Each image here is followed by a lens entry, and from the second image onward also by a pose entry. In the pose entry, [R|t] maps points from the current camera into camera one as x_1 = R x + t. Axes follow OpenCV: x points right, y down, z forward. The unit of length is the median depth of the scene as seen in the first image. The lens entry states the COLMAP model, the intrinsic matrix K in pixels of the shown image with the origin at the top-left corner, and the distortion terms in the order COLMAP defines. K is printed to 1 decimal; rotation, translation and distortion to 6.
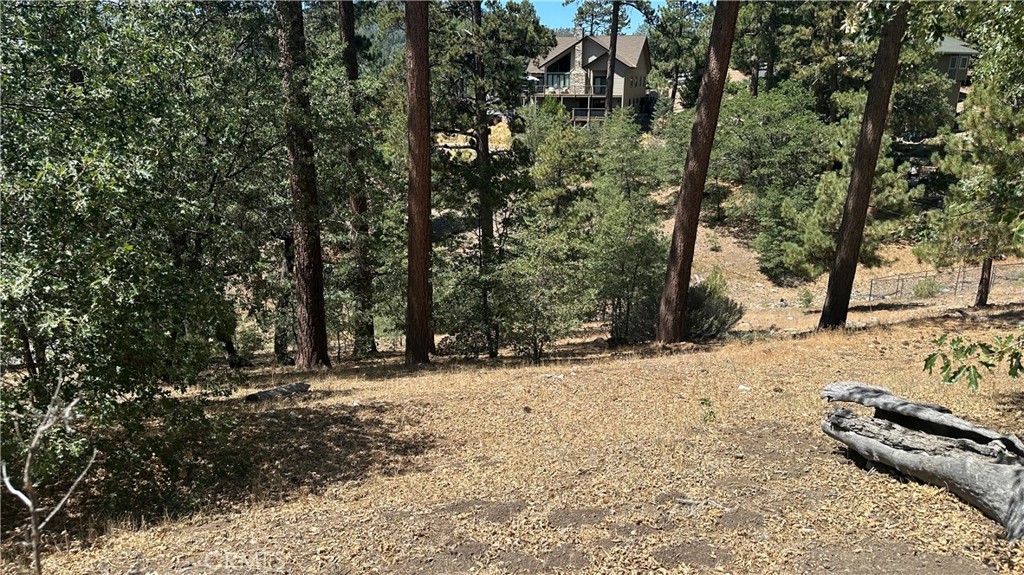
lens RADIAL K [[716.1, 0, 509.8], [0, 716.1, 290.0], [0, 0, 1]] dist [0.005282, -0.022397]
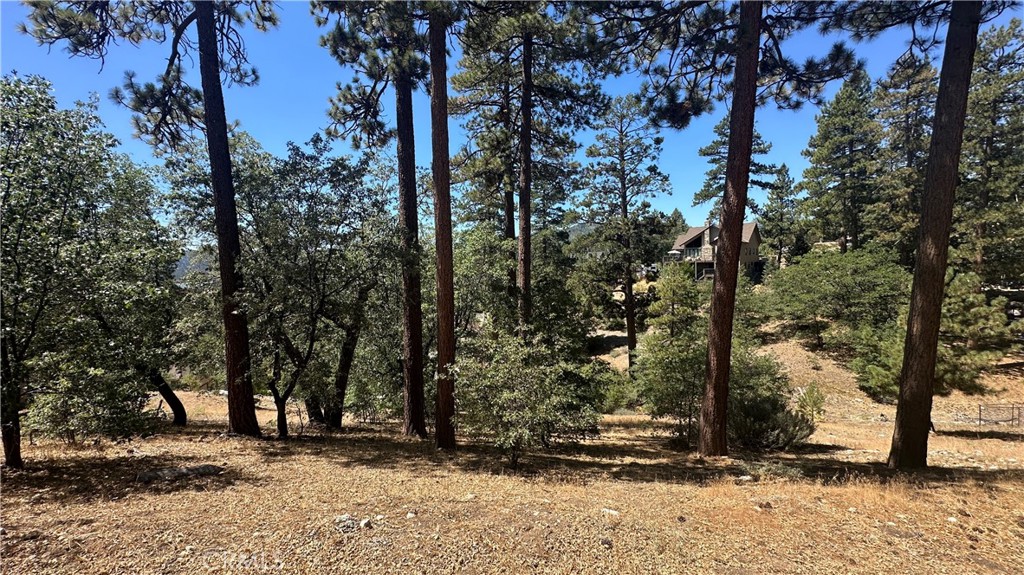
lens RADIAL K [[410.2, 0, 511.9], [0, 410.2, 285.3], [0, 0, 1]] dist [0.002247, 0.000007]
pose [[0.928960, -0.005686, -0.370137, 0.054736], [-0.077059, 0.975008, -0.208377, -0.006103], [0.362072, 0.222096, 0.905305, 0.093474]]
